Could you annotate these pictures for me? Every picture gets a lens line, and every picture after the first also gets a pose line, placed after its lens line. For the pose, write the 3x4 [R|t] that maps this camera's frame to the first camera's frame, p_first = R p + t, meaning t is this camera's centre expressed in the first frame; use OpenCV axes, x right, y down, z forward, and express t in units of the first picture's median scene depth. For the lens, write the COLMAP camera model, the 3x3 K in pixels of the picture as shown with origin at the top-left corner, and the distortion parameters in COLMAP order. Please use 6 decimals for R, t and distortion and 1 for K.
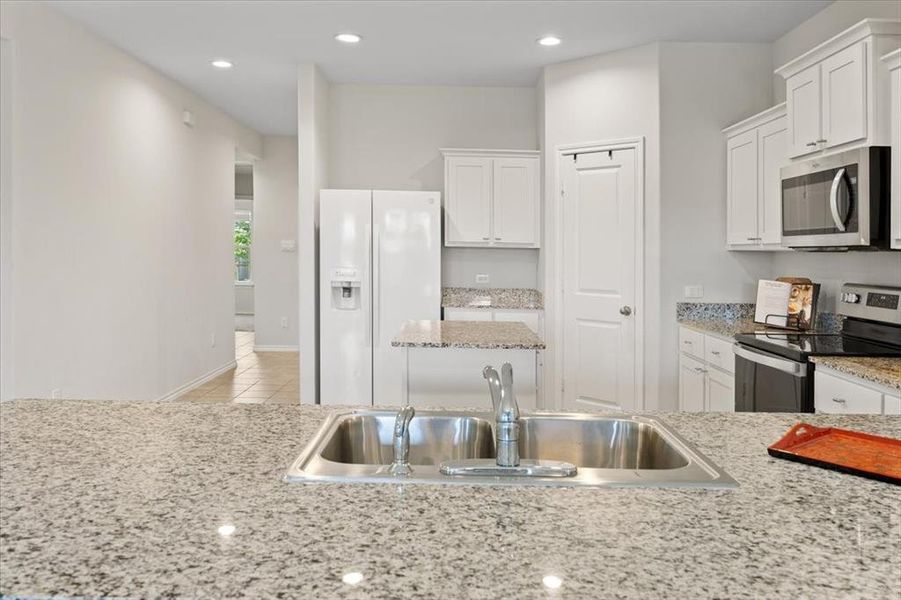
lens RADIAL K [[733.0, 0, 451.5], [0, 733.0, 258.6], [0, 0, 1]] dist [0.009429, -0.002120]
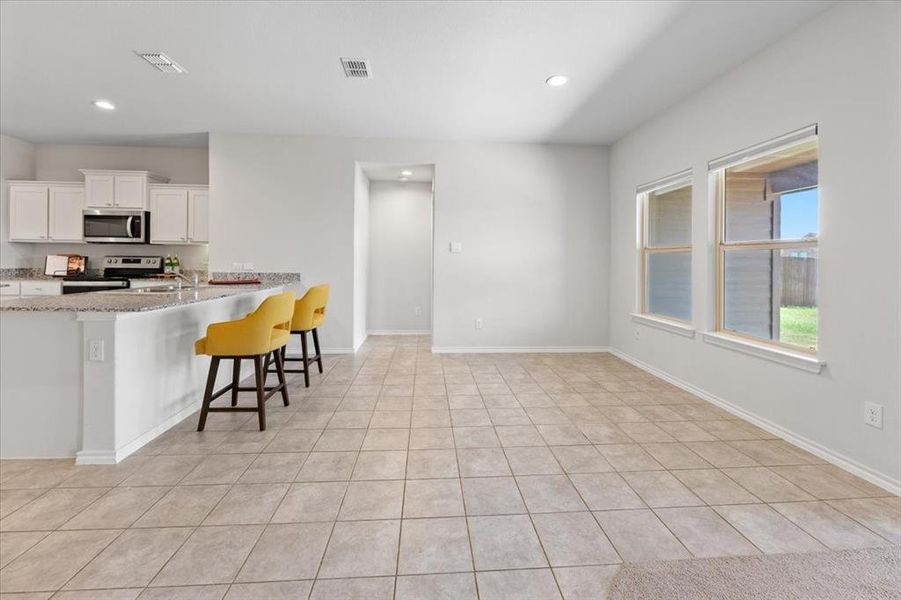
lens RADIAL K [[350.7, 0, 432.4], [0, 350.7, 261.9], [0, 0, 1]] dist [0.001995, -0.000011]
pose [[-0.017082, -0.025279, 0.999534, -0.674051], [-0.005969, 0.999665, 0.025180, 0.014298], [-0.999836, -0.005536, -0.017227, -0.147227]]
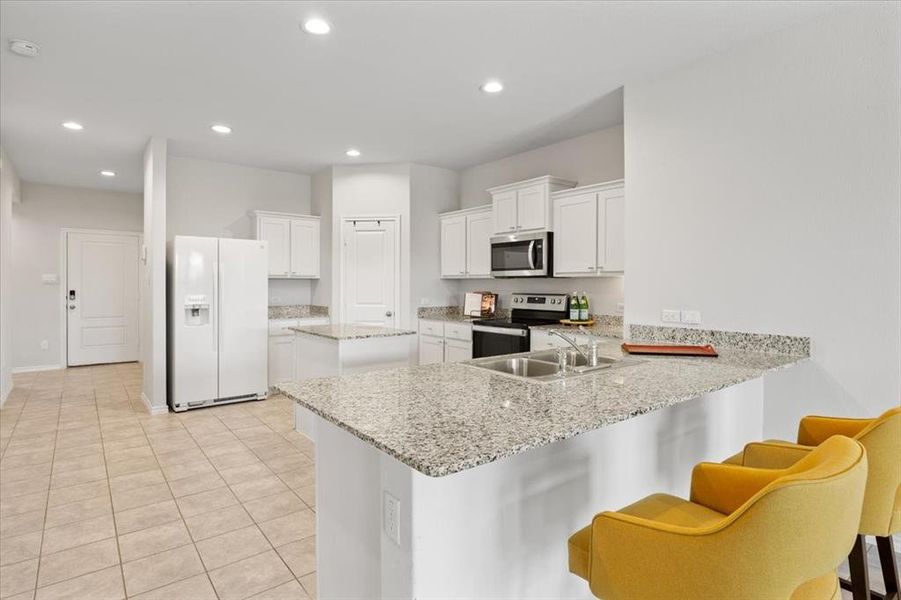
lens RADIAL K [[475.9, 0, 461.7], [0, 475.9, 288.0], [0, 0, 1]] dist [0.004632, 0.000321]
pose [[0.786023, -0.022982, 0.617770, -0.380394], [0.018547, 0.999736, 0.013594, -0.002687], [-0.617919, 0.000773, 0.786241, 0.008157]]
